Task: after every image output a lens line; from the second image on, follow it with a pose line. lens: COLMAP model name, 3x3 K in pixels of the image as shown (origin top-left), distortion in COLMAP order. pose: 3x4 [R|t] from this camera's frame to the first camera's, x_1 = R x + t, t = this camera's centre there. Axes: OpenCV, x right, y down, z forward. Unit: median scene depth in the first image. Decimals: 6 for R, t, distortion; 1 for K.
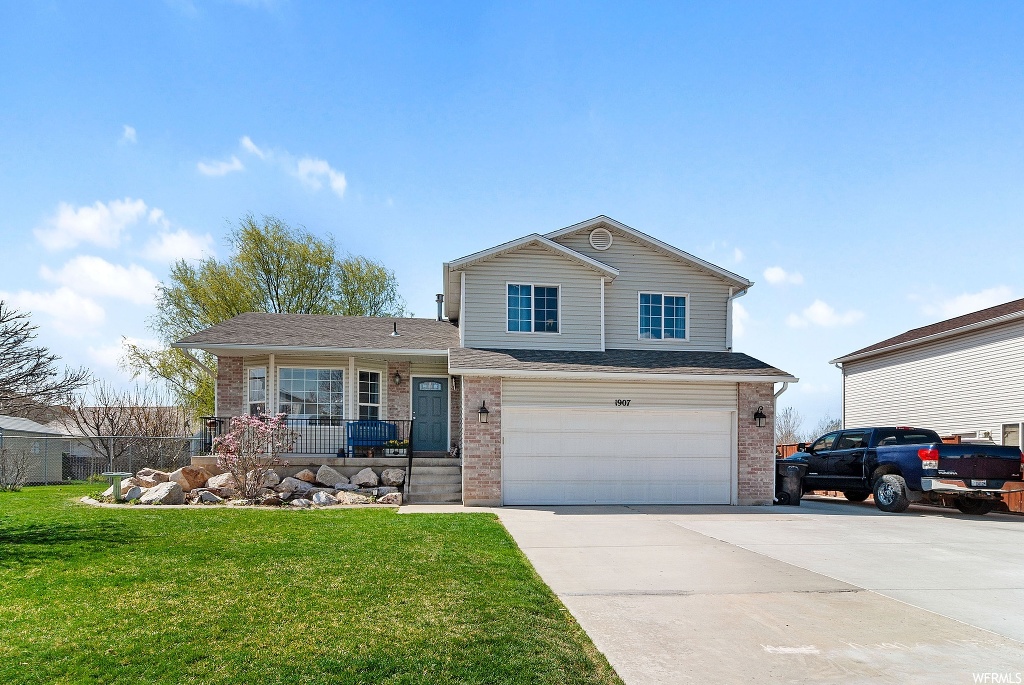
lens RADIAL K [[550.2, 0, 516.7], [0, 550.2, 338.7], [0, 0, 1]] dist [-0.000468, -0.000482]
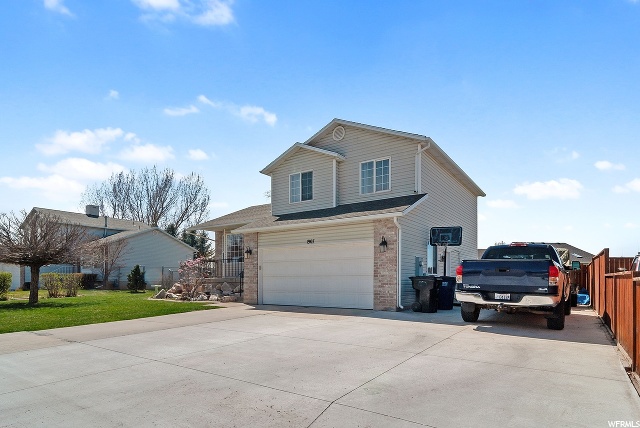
lens RADIAL K [[343.8, 0, 322.9], [0, 343.8, 211.6], [0, 0, 1]] dist [-0.000468, -0.000482]
pose [[0.787254, -0.128963, -0.602993, 0.709474], [0.157668, 0.987478, -0.005347, 0.035507], [0.596132, -0.090863, 0.797729, 0.200130]]
